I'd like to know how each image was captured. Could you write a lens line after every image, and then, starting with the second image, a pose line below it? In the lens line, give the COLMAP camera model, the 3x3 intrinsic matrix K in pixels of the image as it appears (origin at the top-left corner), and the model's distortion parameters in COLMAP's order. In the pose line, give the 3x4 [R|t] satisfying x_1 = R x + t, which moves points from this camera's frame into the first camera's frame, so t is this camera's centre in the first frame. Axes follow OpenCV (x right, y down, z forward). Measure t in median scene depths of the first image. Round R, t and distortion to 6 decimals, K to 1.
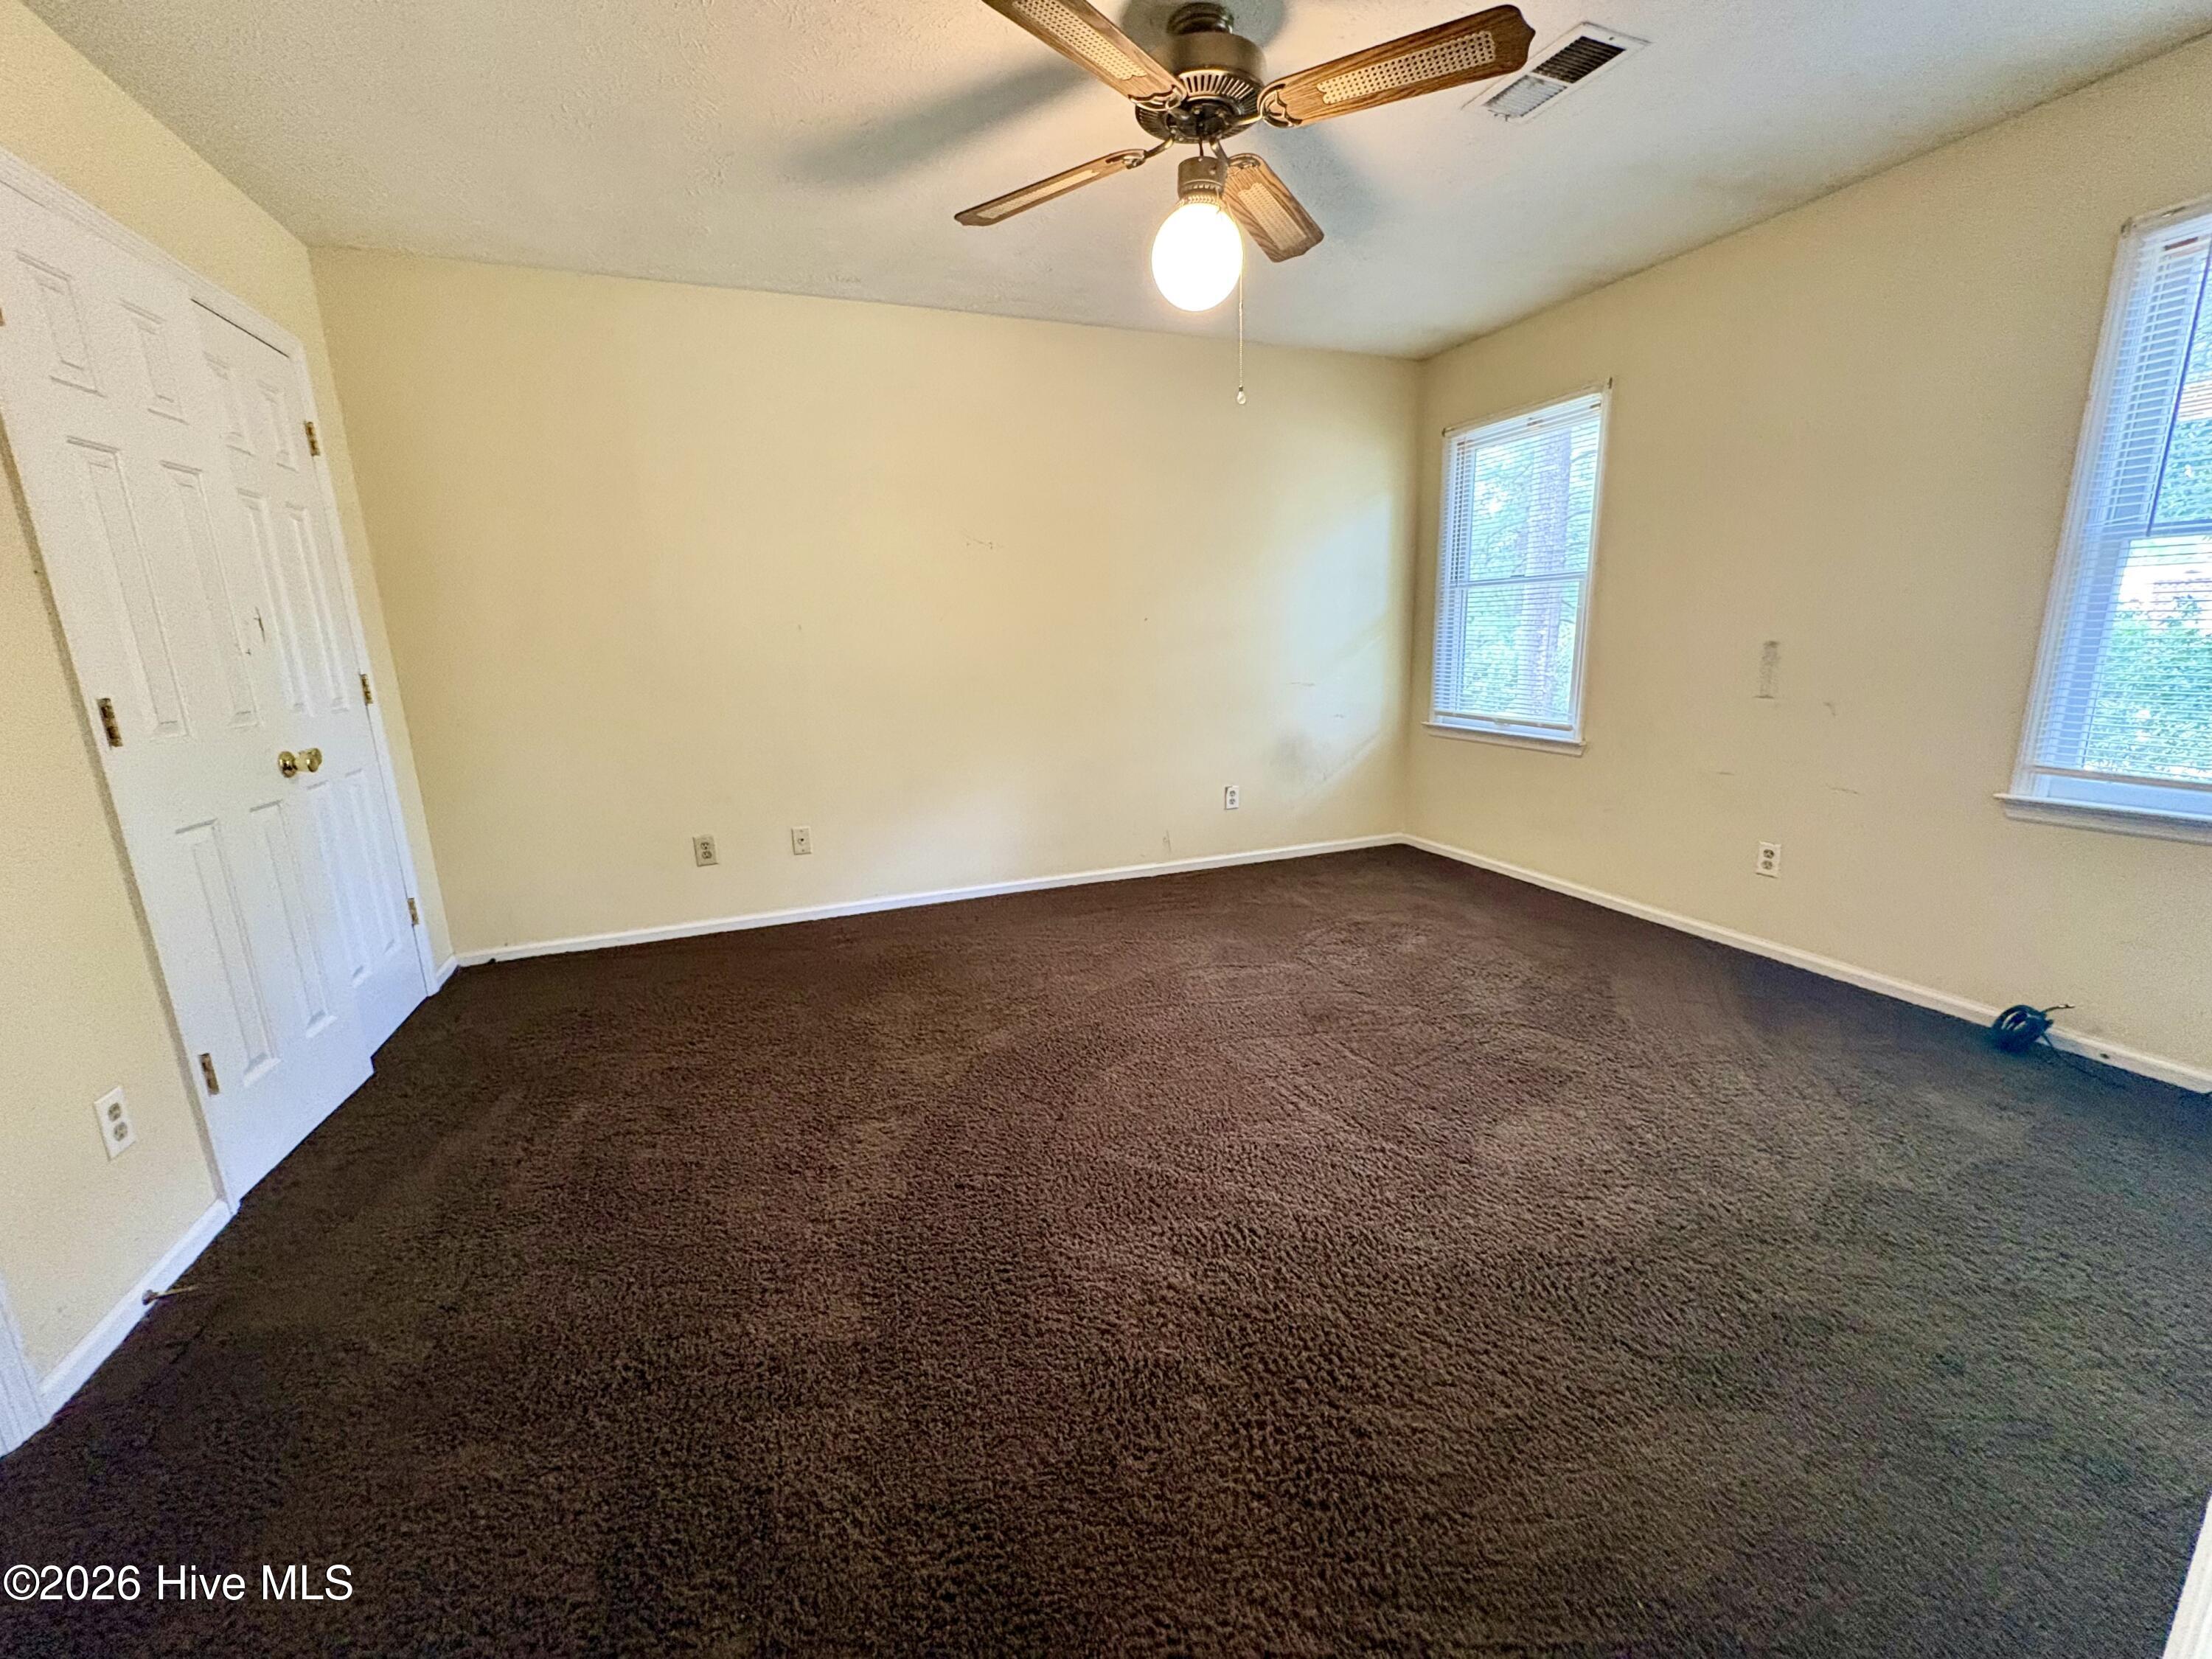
lens RADIAL K [[883.1, 0, 1109.6], [0, 883.1, 828.7], [0, 0, 1]] dist [-0.000197, -0.000101]
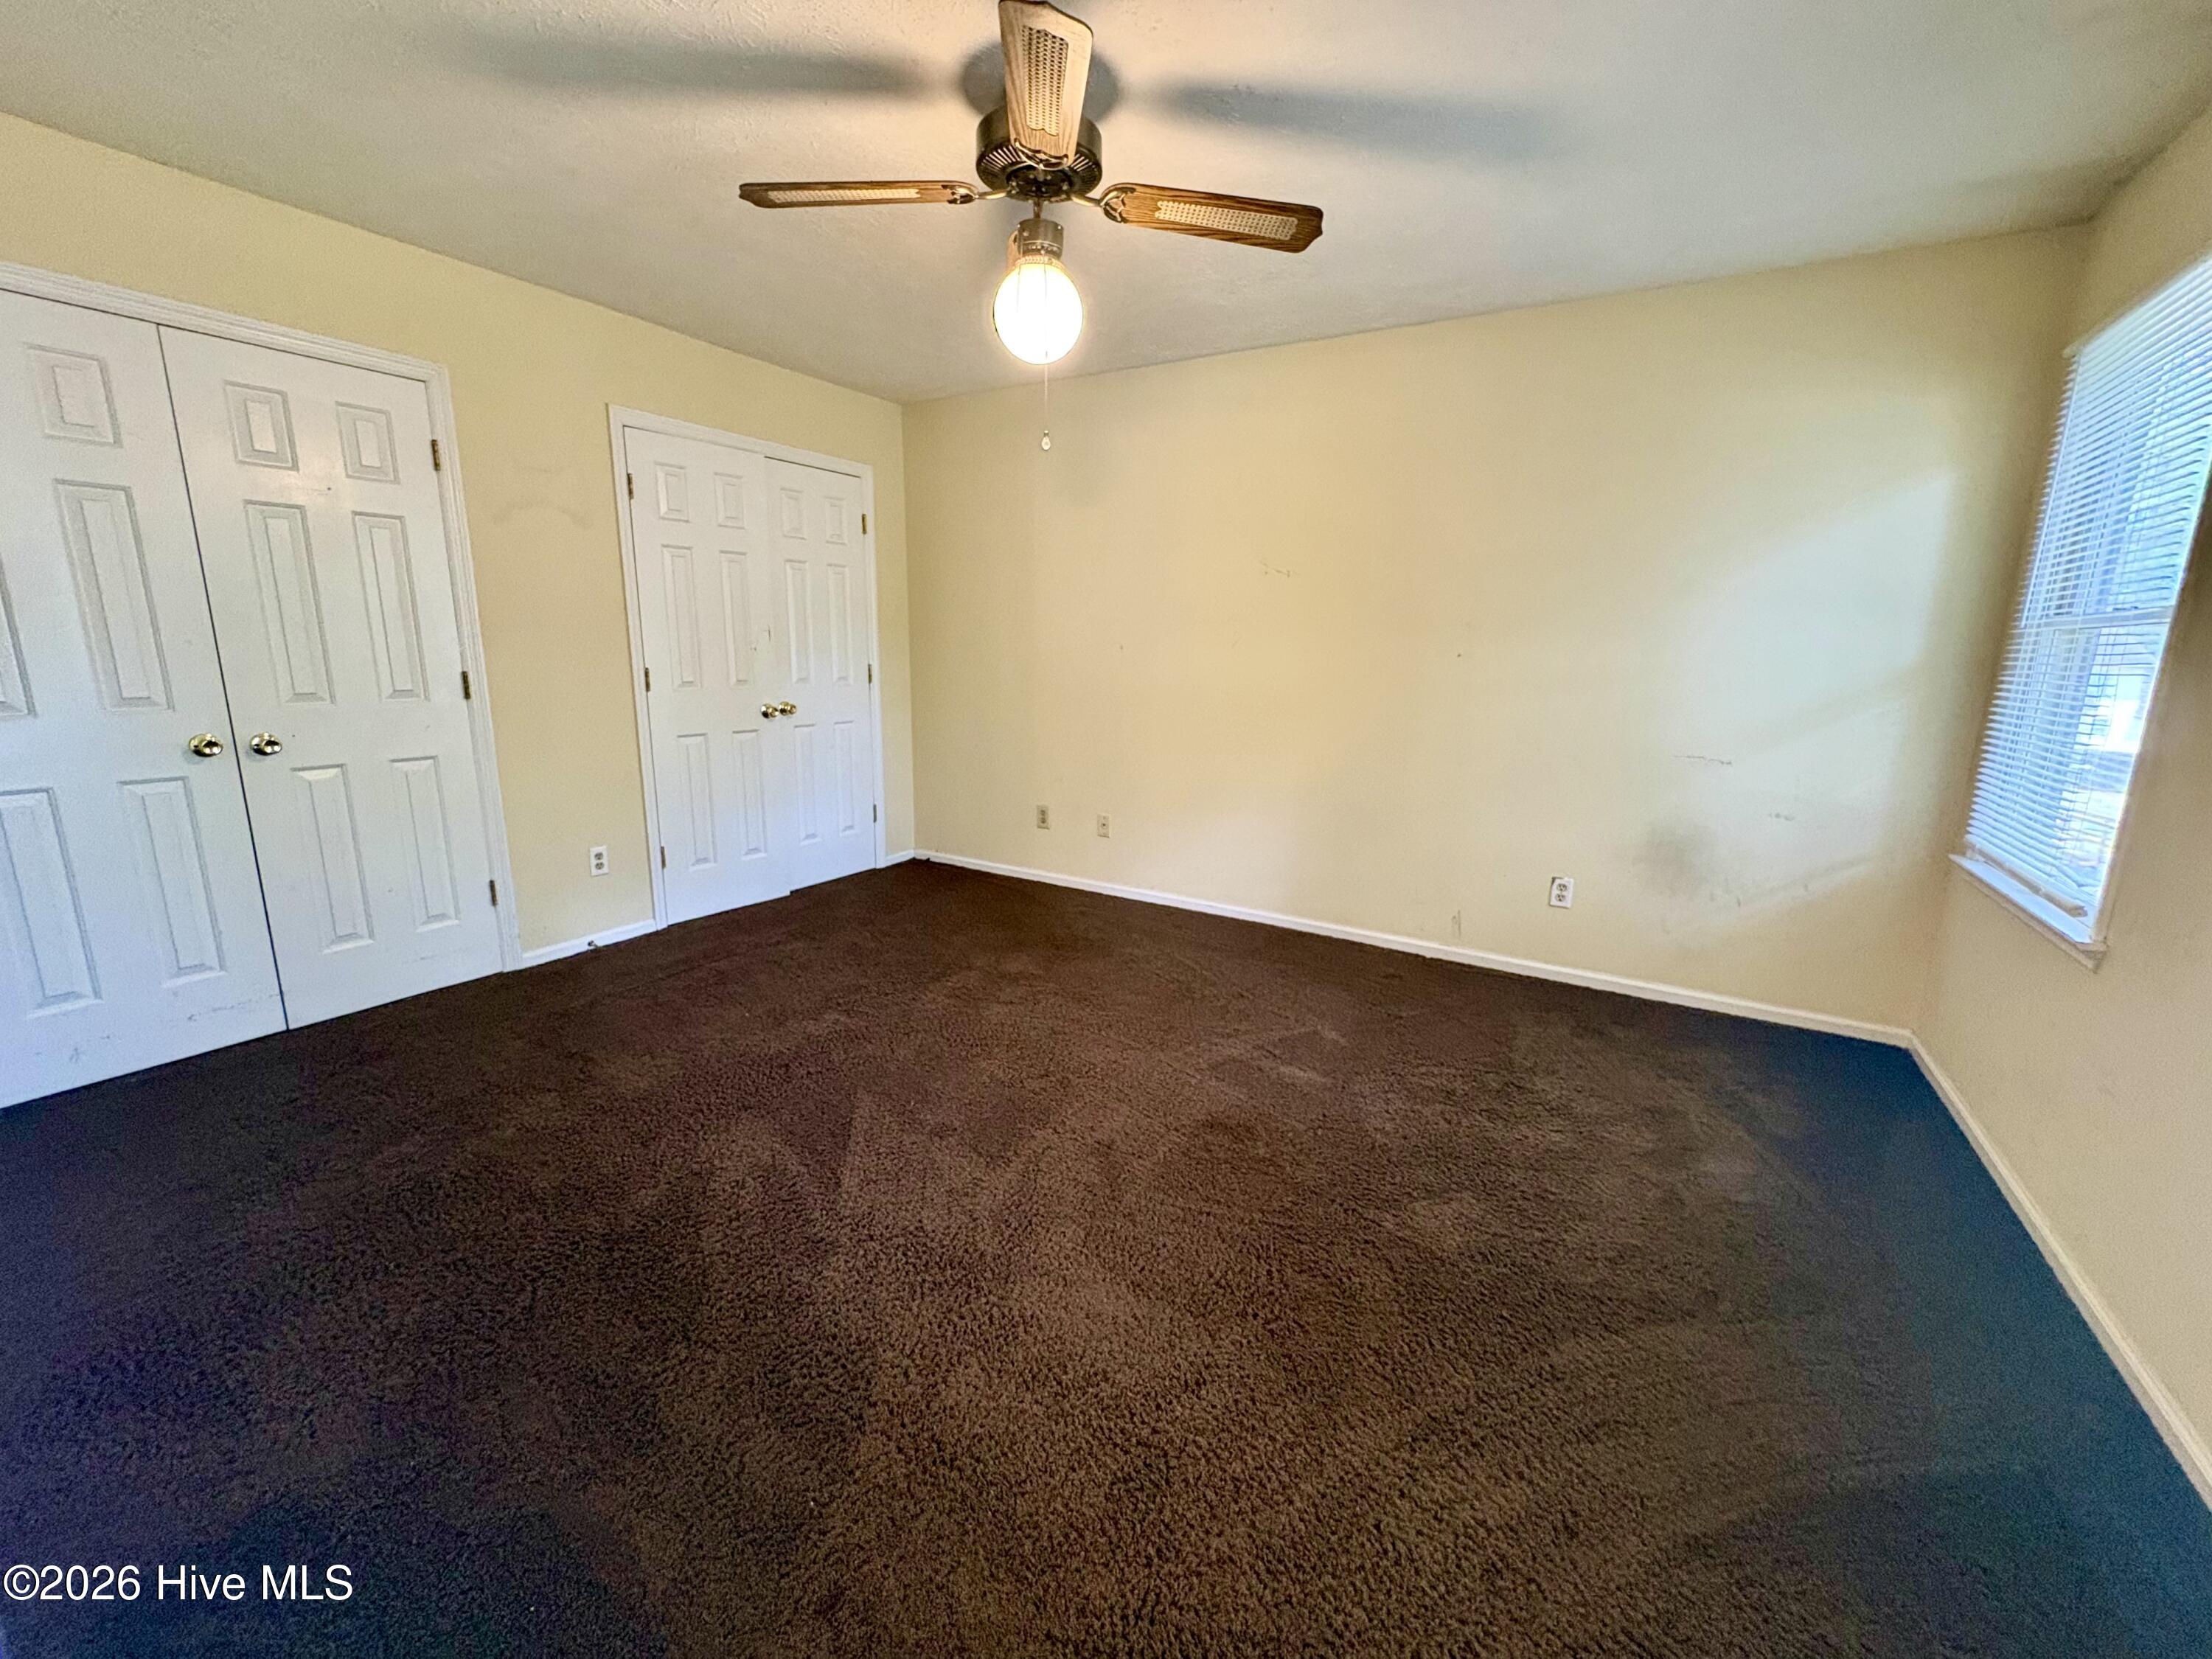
lens RADIAL K [[883.1, 0, 1109.6], [0, 883.1, 828.7], [0, 0, 1]] dist [-0.000197, -0.000101]
pose [[0.608802, 0.201834, -0.767217, 0.775440], [-0.210540, 0.973522, 0.089040, -0.122273], [0.764874, 0.107322, 0.635177, 0.342539]]
